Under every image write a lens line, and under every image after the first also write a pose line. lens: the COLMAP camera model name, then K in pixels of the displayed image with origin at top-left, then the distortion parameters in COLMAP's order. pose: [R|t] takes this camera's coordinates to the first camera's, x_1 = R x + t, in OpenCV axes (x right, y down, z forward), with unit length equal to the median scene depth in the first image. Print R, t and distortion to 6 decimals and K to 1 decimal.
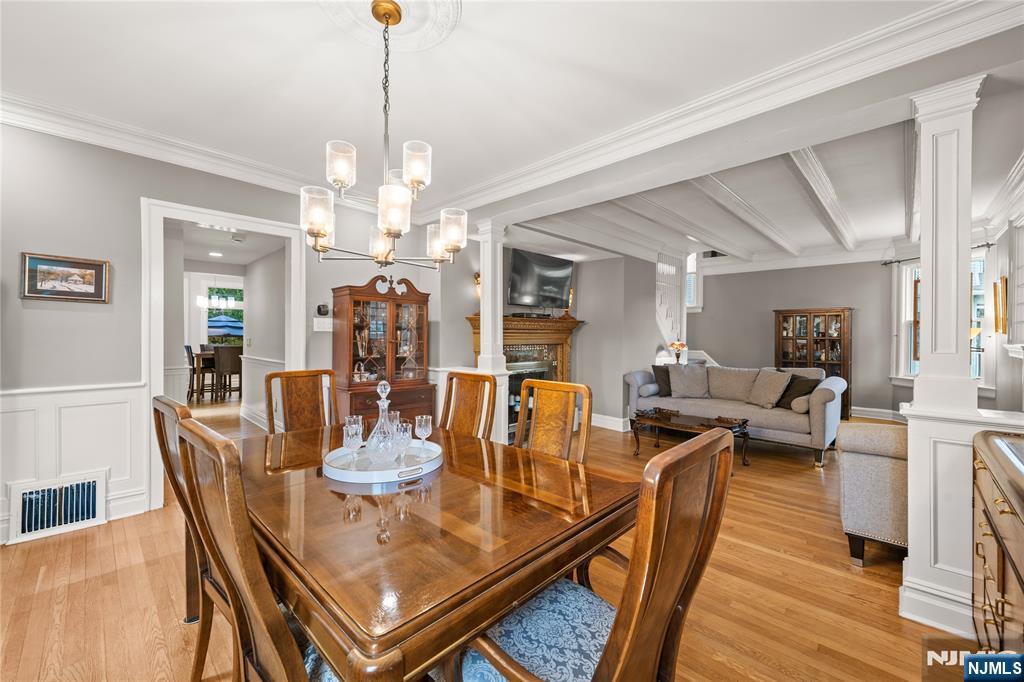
lens RADIAL K [[404.8, 0, 513.3], [0, 404.8, 337.5], [0, 0, 1]] dist [0.001405, 0.000313]
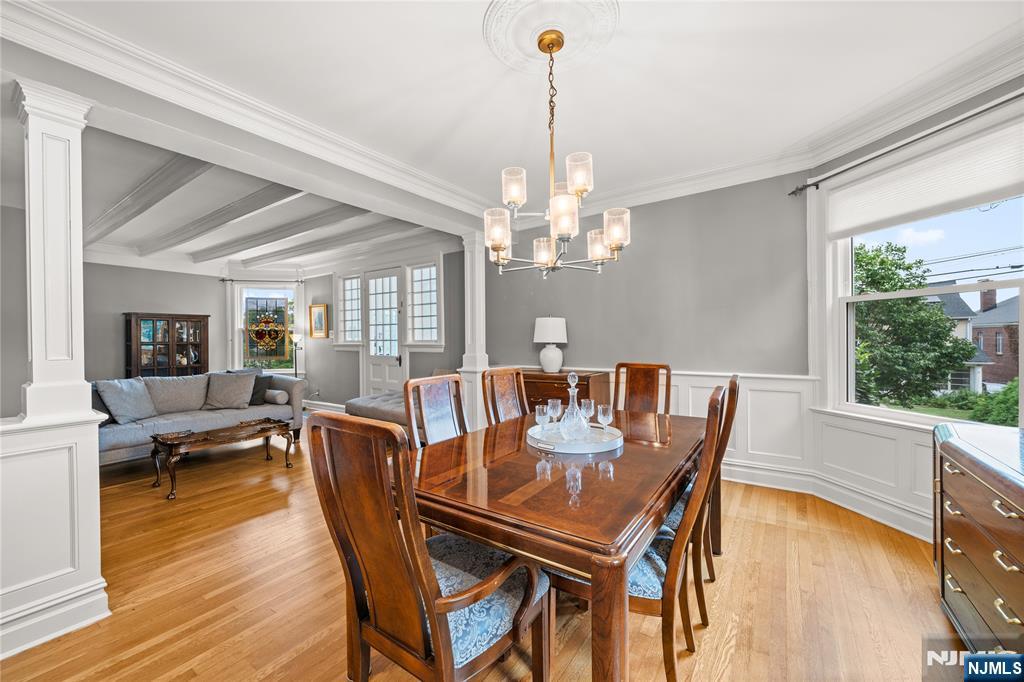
lens RADIAL K [[401.6, 0, 509.5], [0, 401.6, 341.0], [0, 0, 1]] dist [-0.001500, -0.000064]
pose [[-0.156916, -0.003042, 0.987607, -0.438256], [0.014916, 0.999874, 0.005450, 0.003258], [-0.987499, 0.015586, -0.156851, 0.405768]]
